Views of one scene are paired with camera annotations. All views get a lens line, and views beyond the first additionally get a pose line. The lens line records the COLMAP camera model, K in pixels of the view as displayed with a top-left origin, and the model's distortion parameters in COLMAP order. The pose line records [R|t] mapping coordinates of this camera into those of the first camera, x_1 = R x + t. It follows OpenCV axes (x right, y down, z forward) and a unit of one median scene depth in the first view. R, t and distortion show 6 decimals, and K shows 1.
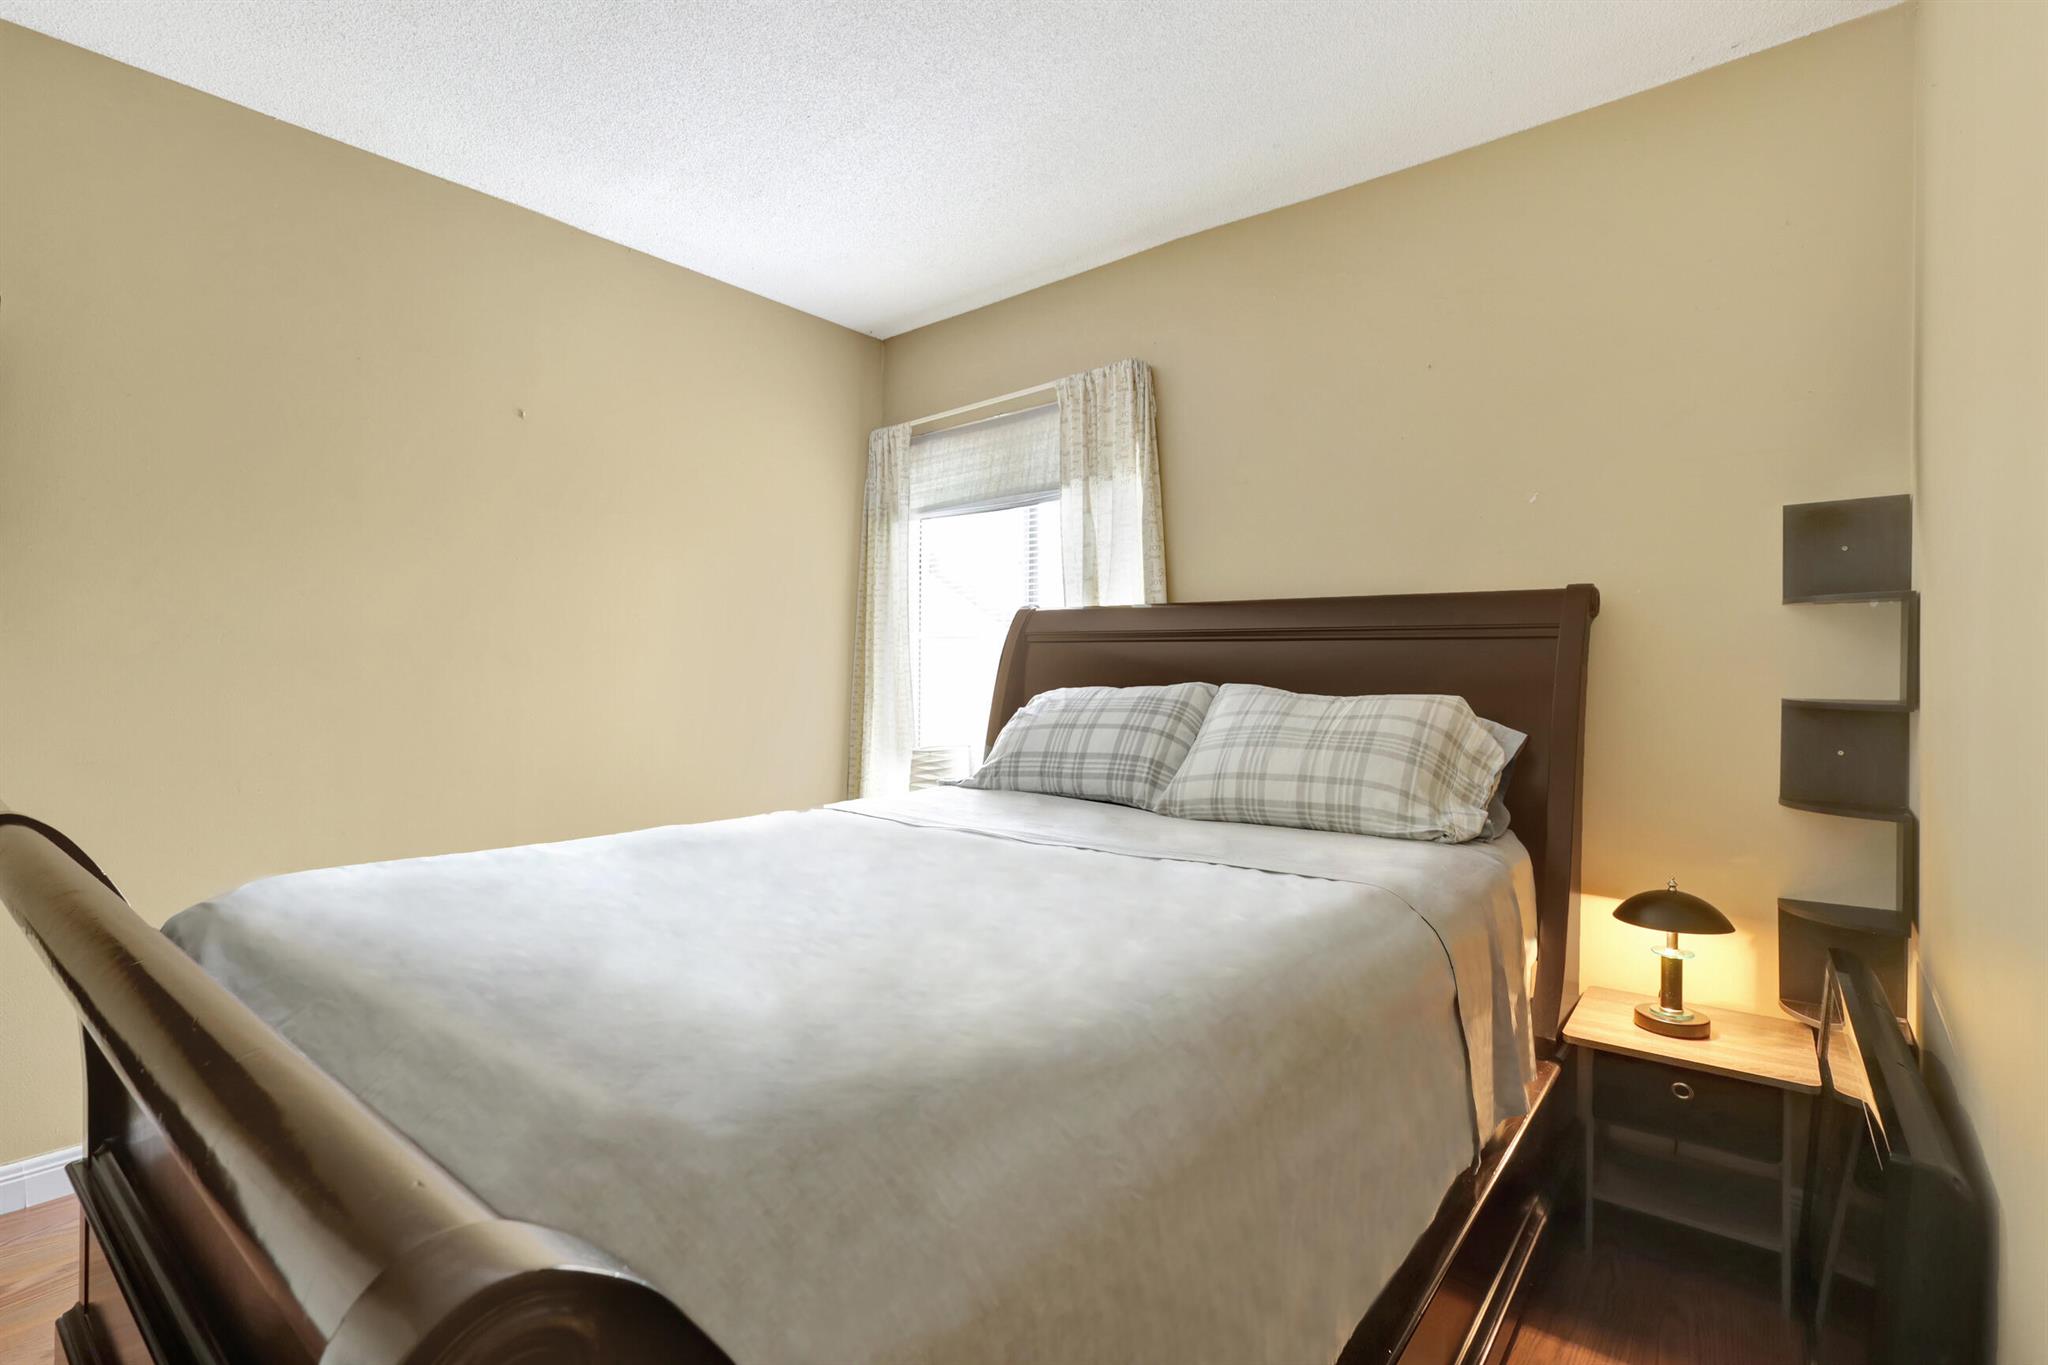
lens RADIAL K [[966.8, 0, 1025.7], [0, 966.8, 694.3], [0, 0, 1]] dist [-0.004664, 0.007469]
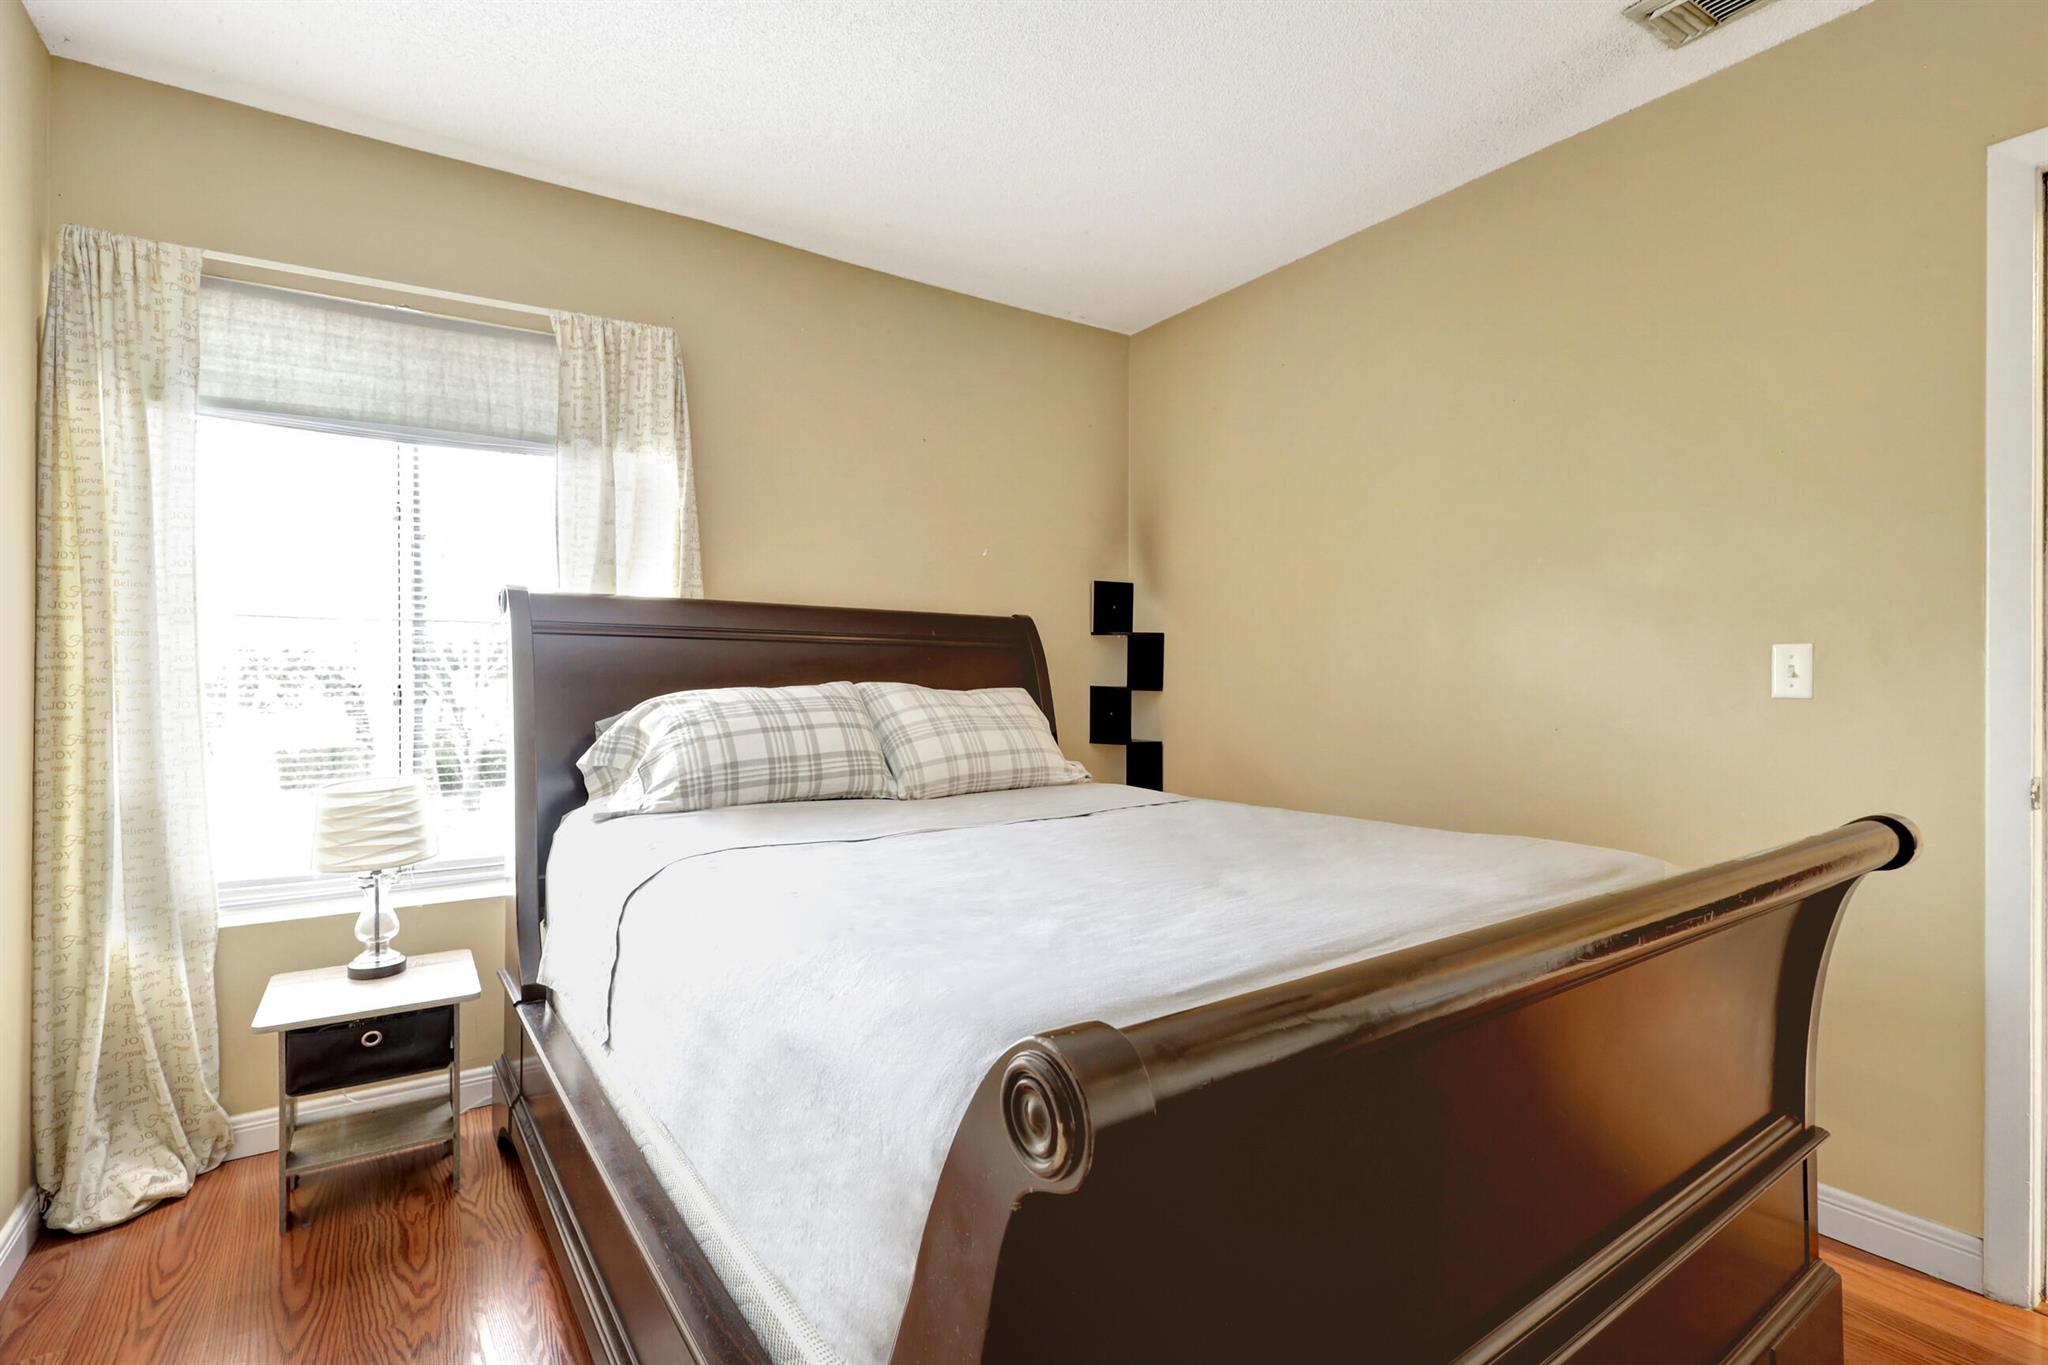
lens RADIAL K [[966.8, 0, 1027.3], [0, 966.8, 670.4], [0, 0, 1]] dist [-0.004664, 0.007469]
pose [[0.253950, 0.005470, 0.967202, -0.790255], [0.025948, 0.999586, -0.012466, -0.005154], [-0.966869, 0.028263, 0.253703, 0.518843]]
